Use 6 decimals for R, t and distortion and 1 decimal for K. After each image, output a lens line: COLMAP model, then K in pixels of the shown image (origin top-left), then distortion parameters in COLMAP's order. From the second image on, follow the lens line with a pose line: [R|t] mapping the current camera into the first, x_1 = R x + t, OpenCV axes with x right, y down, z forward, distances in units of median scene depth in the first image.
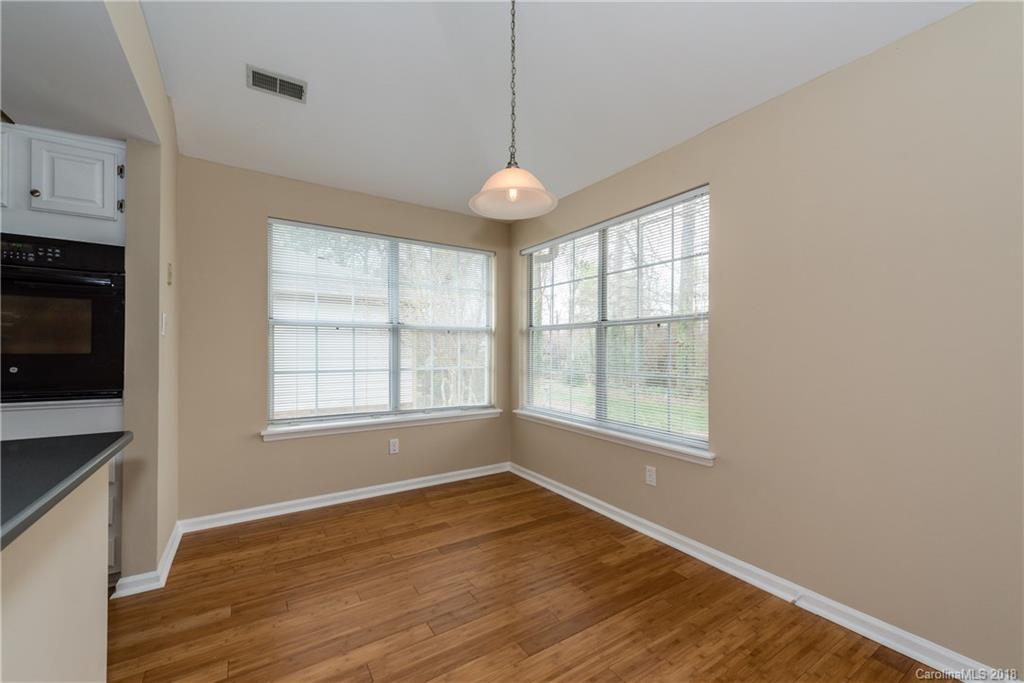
lens RADIAL K [[407.5, 0, 487.5], [0, 407.5, 346.0], [0, 0, 1]] dist [0.012459, -0.004053]
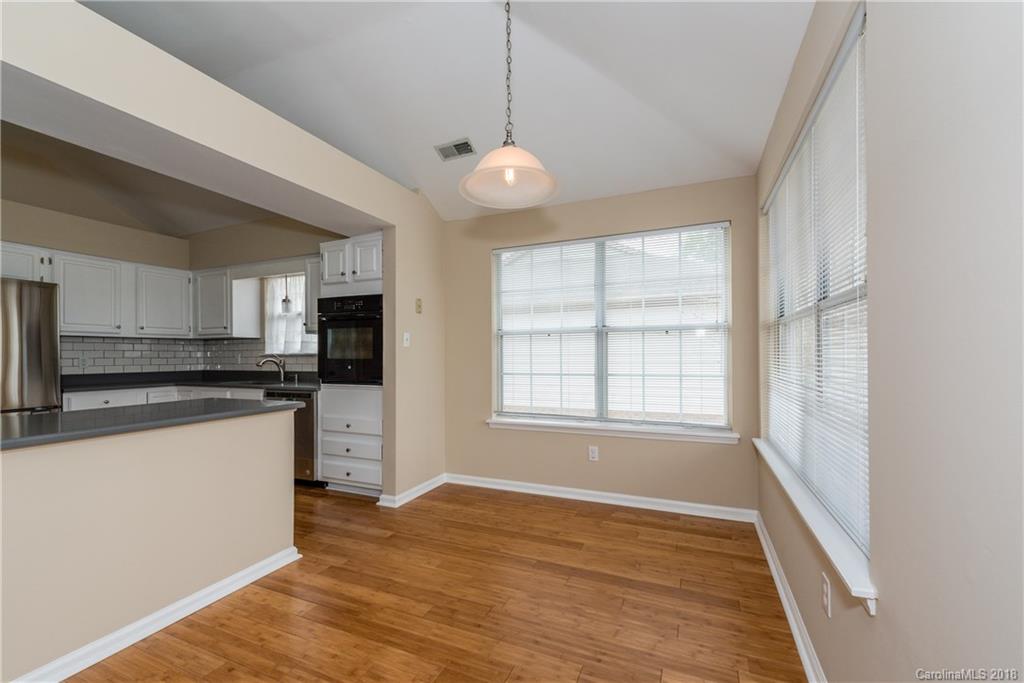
lens RADIAL K [[407.5, 0, 515.5], [0, 407.5, 351.8], [0, 0, 1]] dist [0.012459, -0.004053]
pose [[0.576946, -0.014701, -0.816650, 0.499606], [0.019103, 0.999807, -0.004502, 0.005385], [0.816559, -0.013003, 0.577115, 0.319099]]
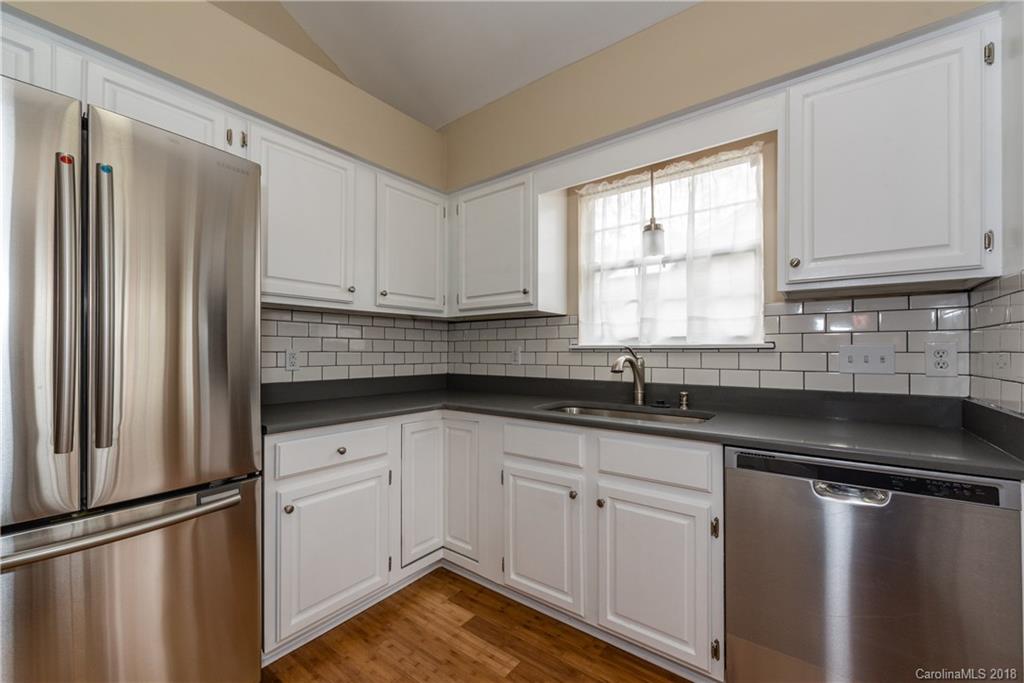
lens RADIAL K [[407.5, 0, 514.7], [0, 407.5, 350.6], [0, 0, 1]] dist [0.012459, -0.004053]
pose [[0.340020, -0.010230, -0.940362, -0.973114], [0.008401, 0.999934, -0.007841, 0.001016], [0.940381, -0.005234, 0.340084, -0.020926]]
